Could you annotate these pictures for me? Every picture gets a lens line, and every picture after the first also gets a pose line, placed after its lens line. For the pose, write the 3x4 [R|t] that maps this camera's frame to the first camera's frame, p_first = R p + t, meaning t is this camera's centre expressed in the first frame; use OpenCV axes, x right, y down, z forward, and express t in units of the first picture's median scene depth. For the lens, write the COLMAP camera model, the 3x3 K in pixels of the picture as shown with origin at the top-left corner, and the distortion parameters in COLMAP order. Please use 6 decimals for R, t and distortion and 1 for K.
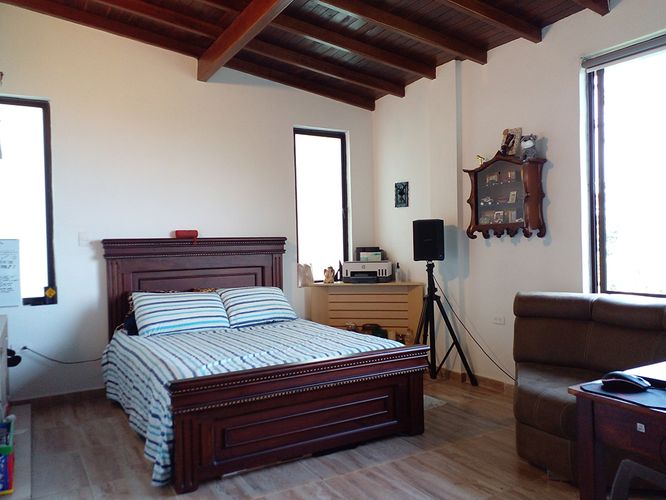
lens RADIAL K [[539.4, 0, 333.0], [0, 539.4, 250.0], [0, 0, 1]] dist [0.174378, -0.330035]
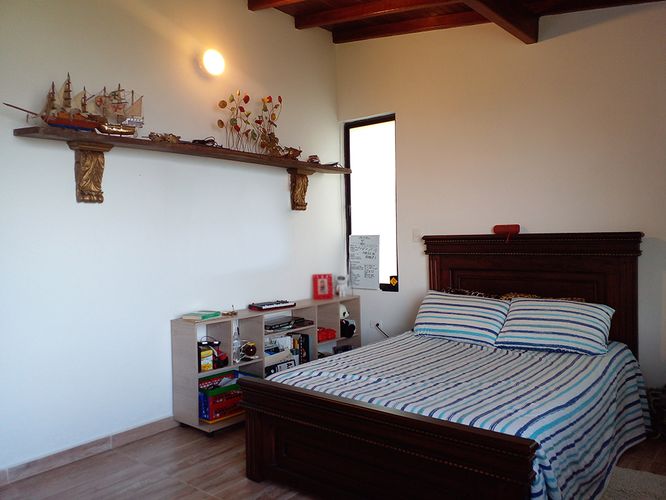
lens RADIAL K [[539.4, 0, 333.0], [0, 539.4, 250.0], [0, 0, 1]] dist [0.174378, -0.330035]
pose [[0.337311, 0.047027, -0.940218, 0.505271], [0.013129, 0.998419, 0.054648, -0.052033], [0.941302, -0.030778, 0.336160, 0.483117]]
